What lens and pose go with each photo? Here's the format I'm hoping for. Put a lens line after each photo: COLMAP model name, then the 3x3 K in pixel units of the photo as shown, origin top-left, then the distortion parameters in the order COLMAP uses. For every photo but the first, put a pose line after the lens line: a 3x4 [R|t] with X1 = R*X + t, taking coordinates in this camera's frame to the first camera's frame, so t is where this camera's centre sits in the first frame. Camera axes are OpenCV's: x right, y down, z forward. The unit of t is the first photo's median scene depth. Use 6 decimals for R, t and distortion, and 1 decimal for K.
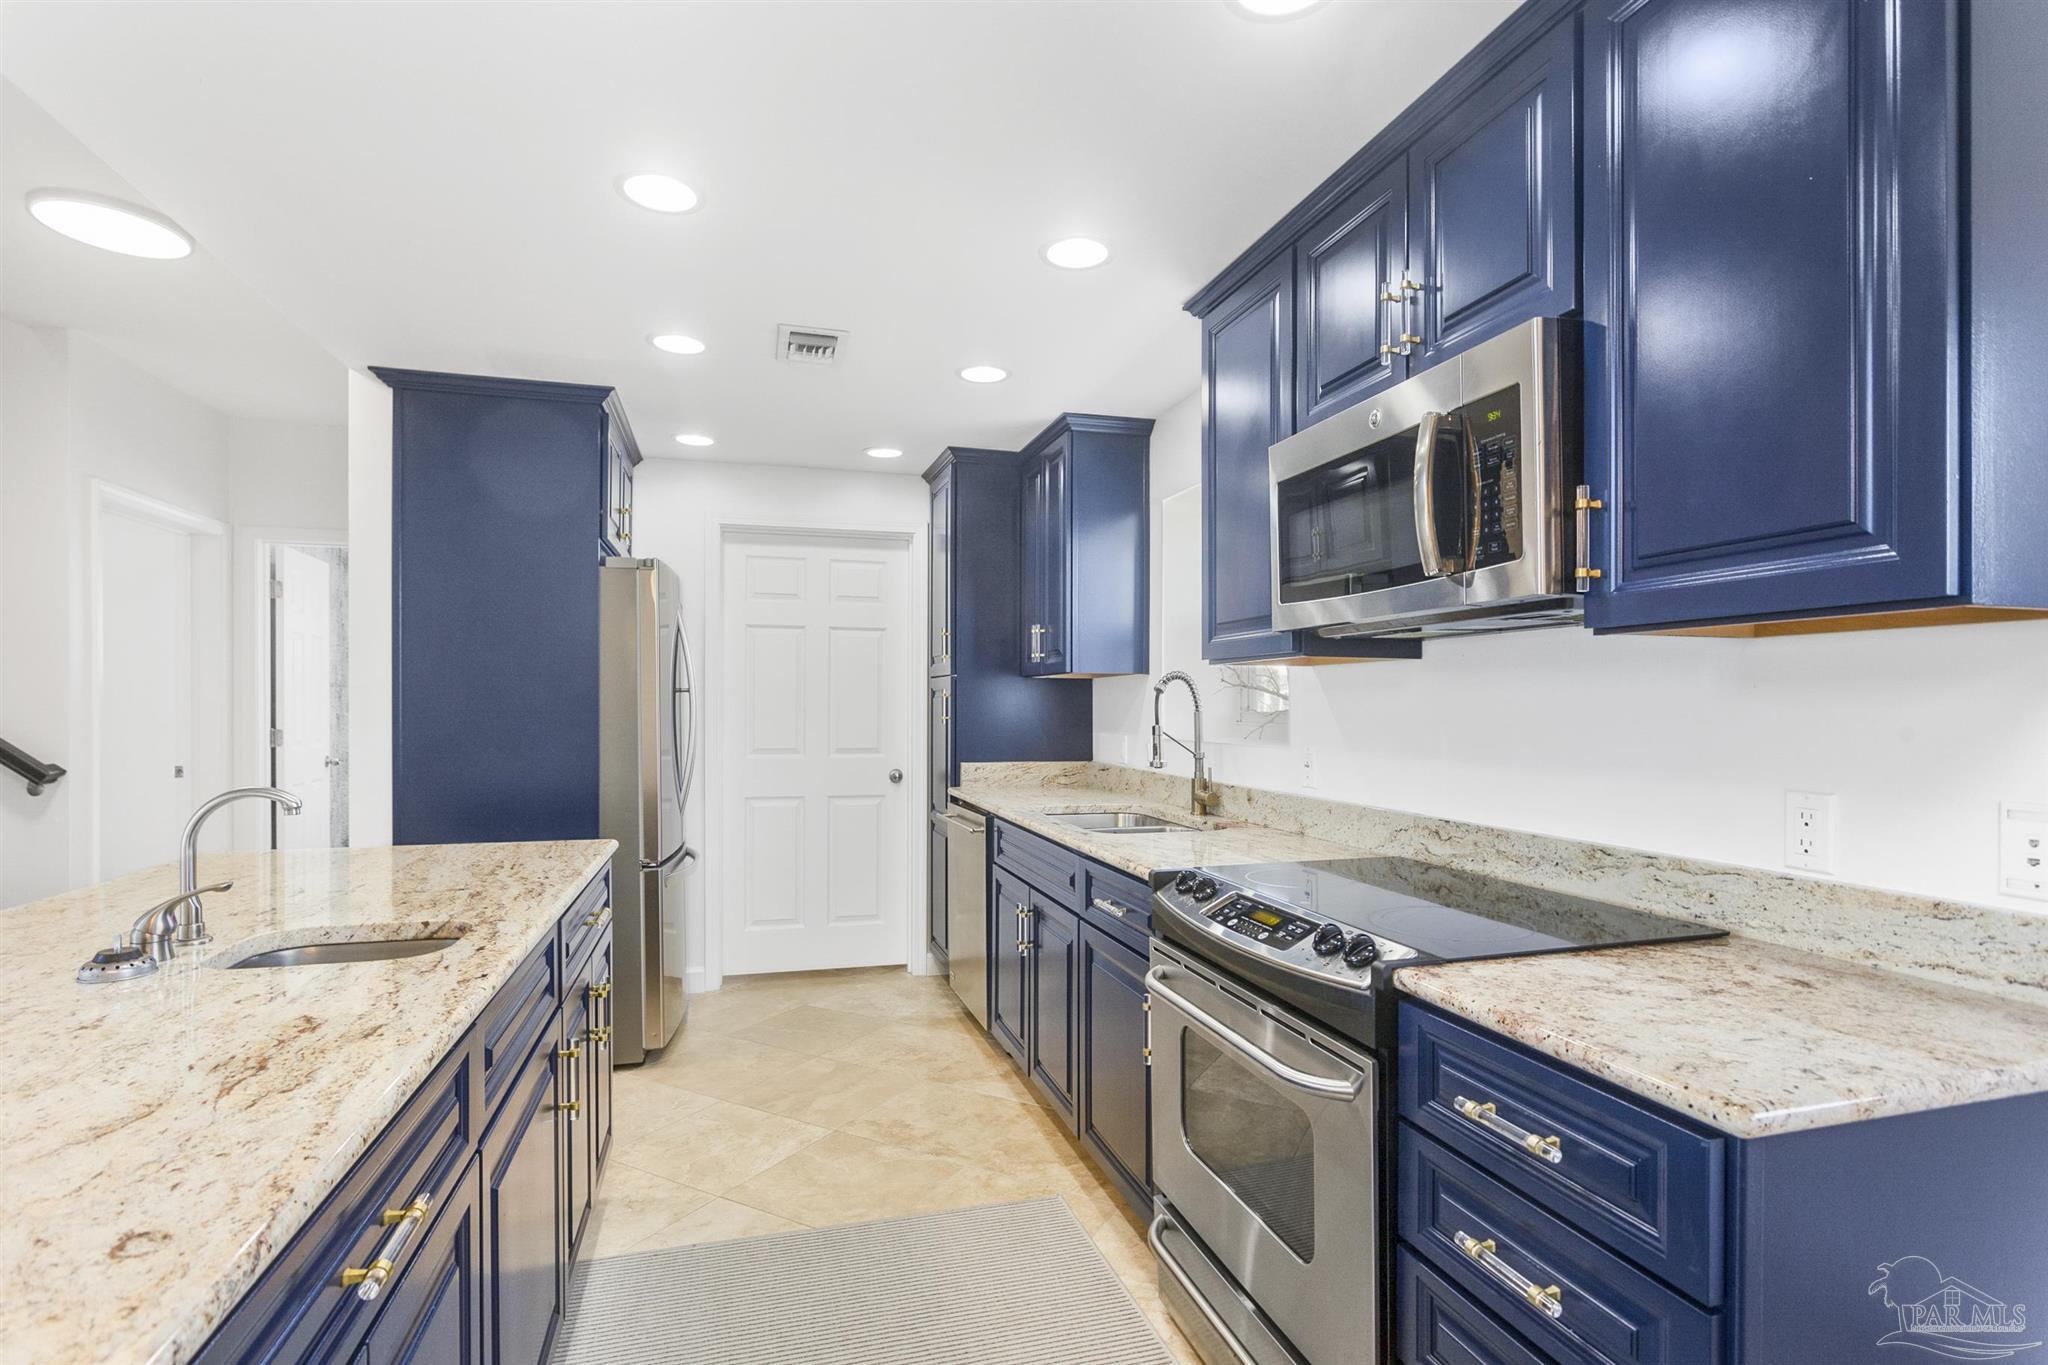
lens RADIAL K [[985.3, 0, 1022.7], [0, 985.3, 695.4], [0, 0, 1]] dist [0.003587, 0.001049]
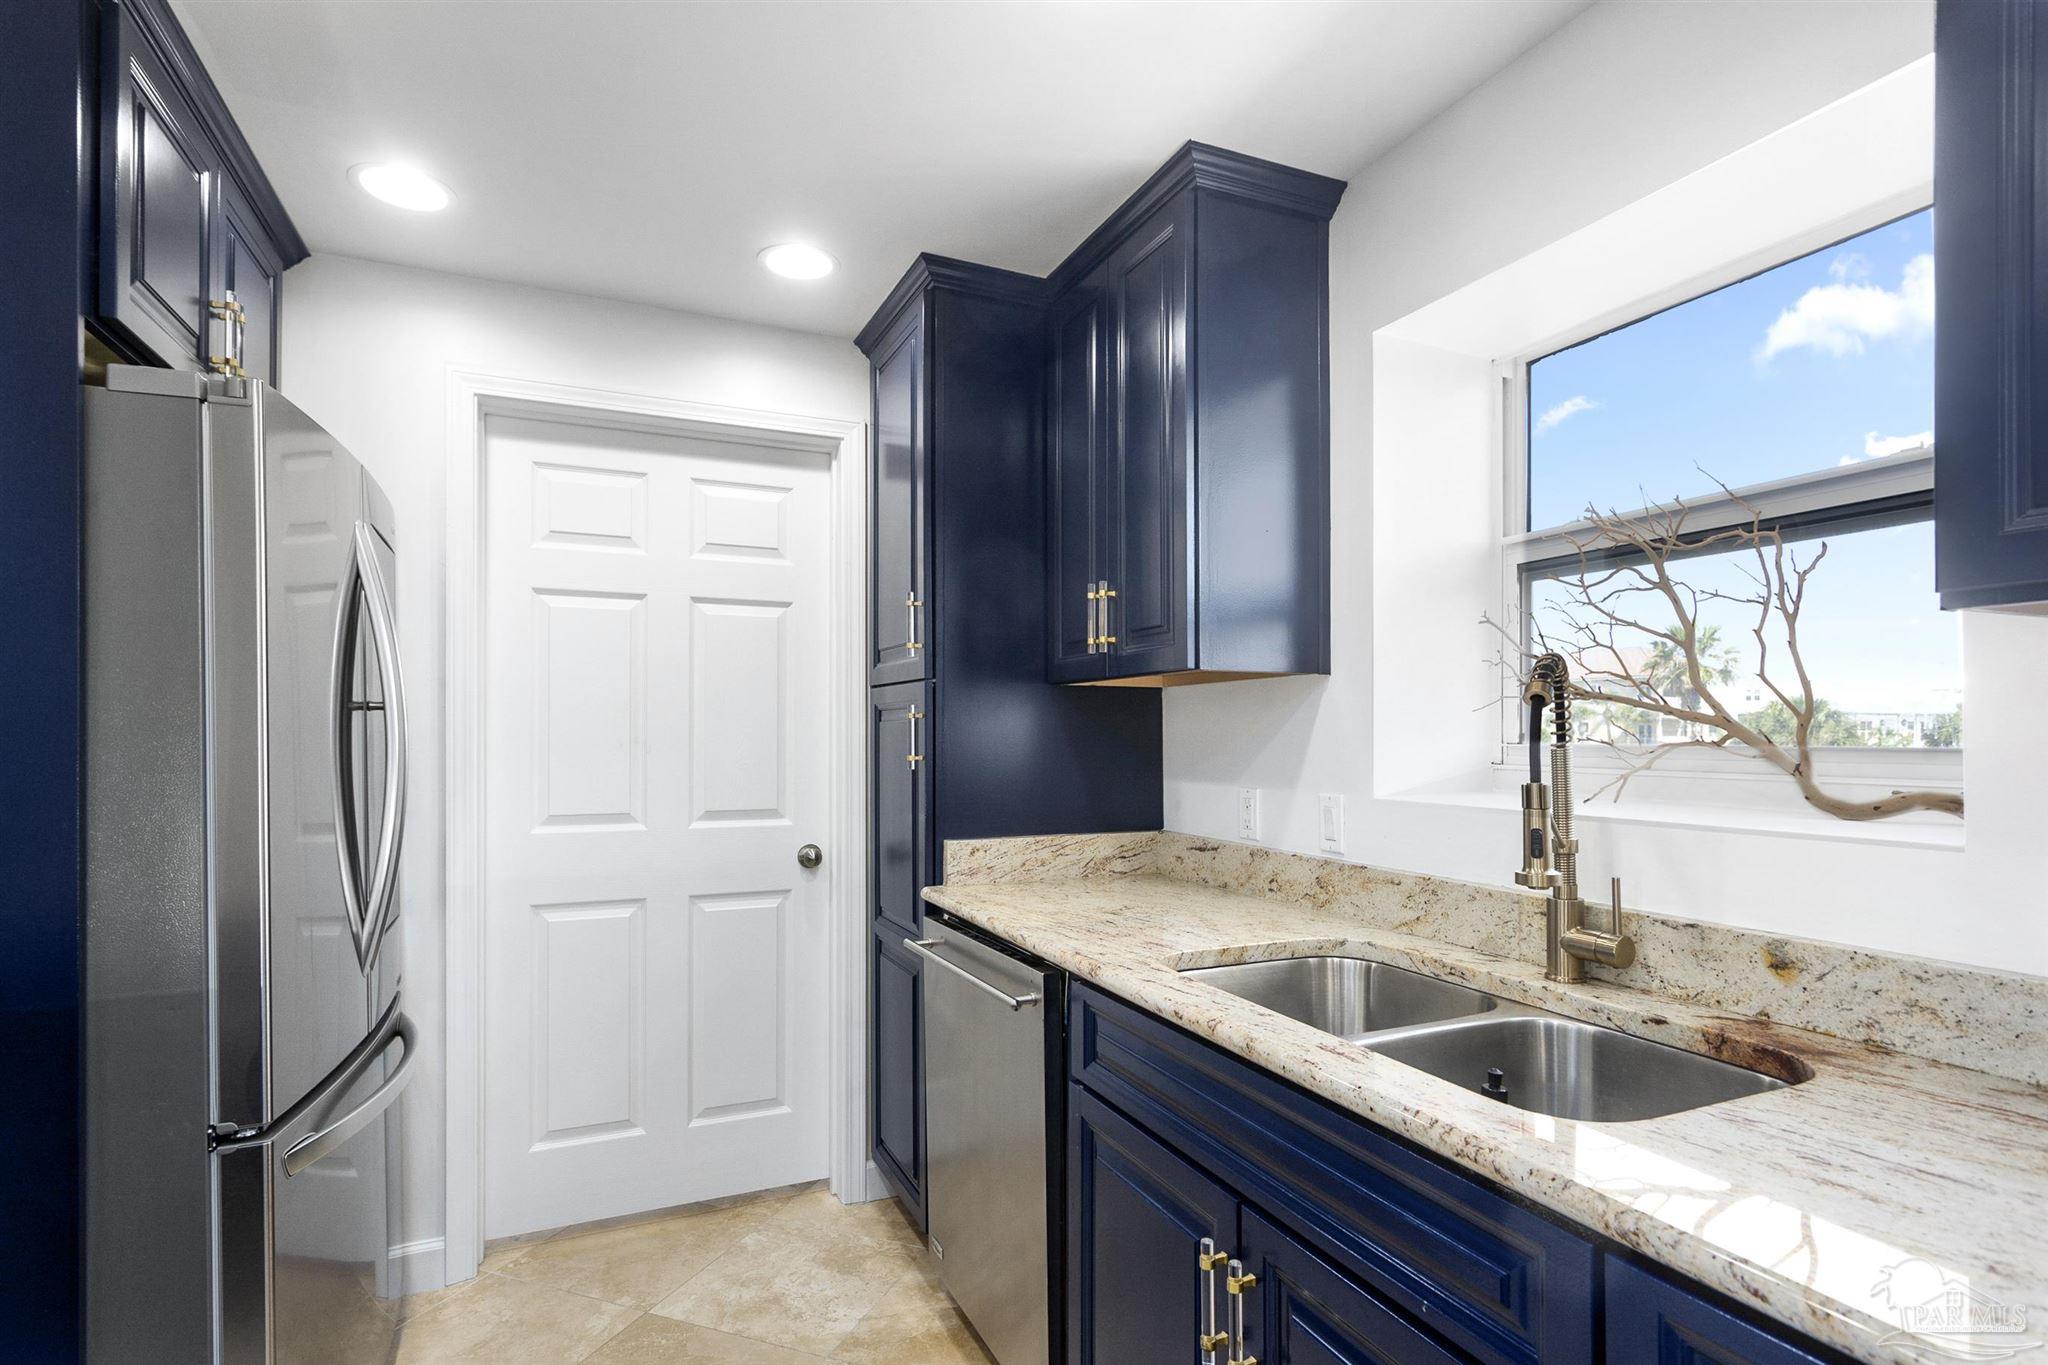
lens RADIAL K [[1005.1, 0, 1031.1], [0, 1005.1, 719.8], [0, 0, 1]] dist [0.004217, 0.000742]
pose [[0.989910, -0.002815, 0.141669, -0.091944], [0.003120, 0.999993, -0.001932, 0.002902], [-0.141663, 0.002354, 0.989912, 0.437283]]
